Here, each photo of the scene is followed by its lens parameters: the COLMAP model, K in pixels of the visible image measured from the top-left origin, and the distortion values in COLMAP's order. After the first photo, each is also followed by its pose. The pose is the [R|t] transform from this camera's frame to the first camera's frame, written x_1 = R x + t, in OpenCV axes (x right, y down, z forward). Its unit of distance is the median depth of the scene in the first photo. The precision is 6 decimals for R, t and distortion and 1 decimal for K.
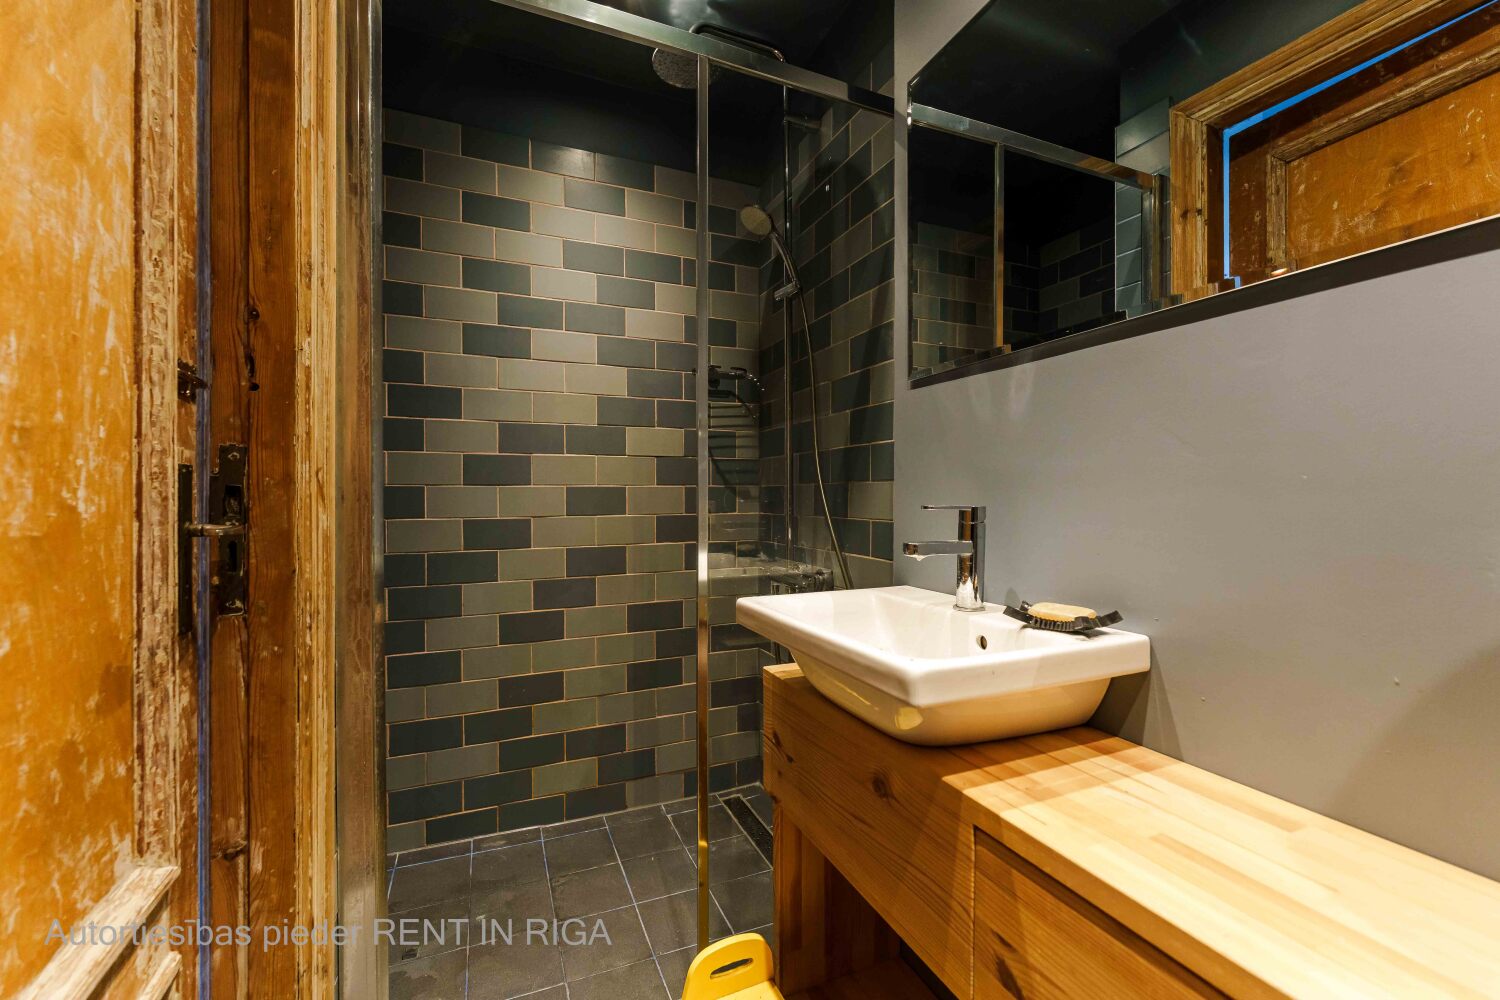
lens RADIAL K [[604.9, 0, 738.0], [0, 604.9, 497.1], [0, 0, 1]] dist [0.002710, 0.000038]
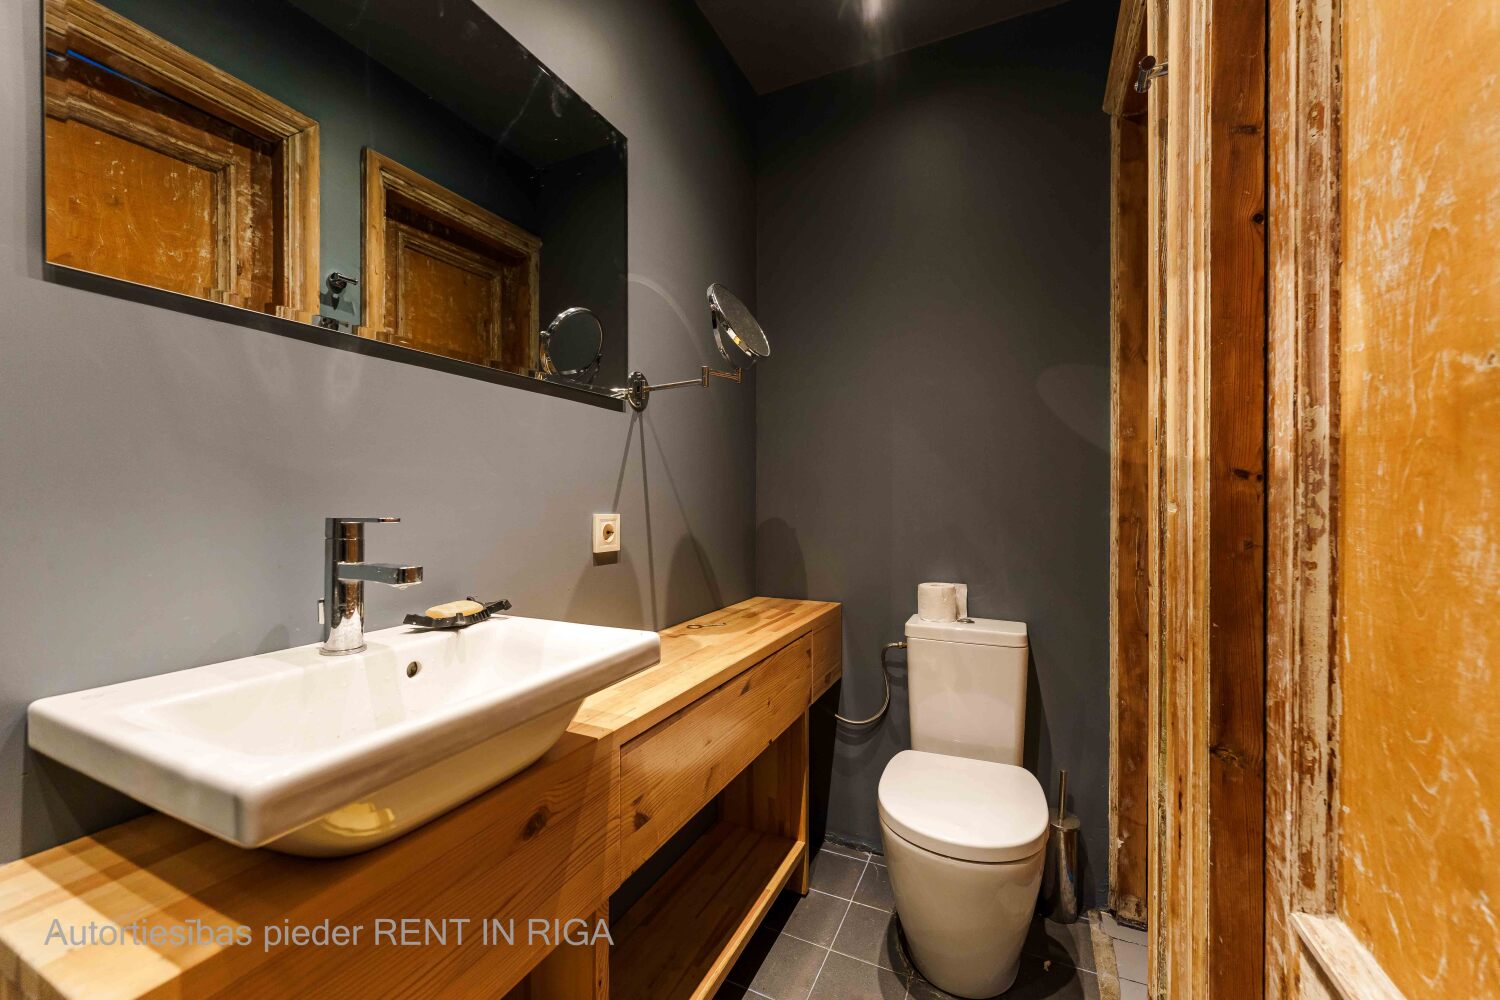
lens RADIAL K [[604.9, 0, 738.0], [0, 604.9, 497.1], [0, 0, 1]] dist [0.002710, 0.000038]
pose [[-0.663588, -0.003371, 0.748091, -0.543325], [-0.001505, 0.999994, 0.003171, -0.014873], [-0.748097, 0.000978, -0.663589, 1.156318]]
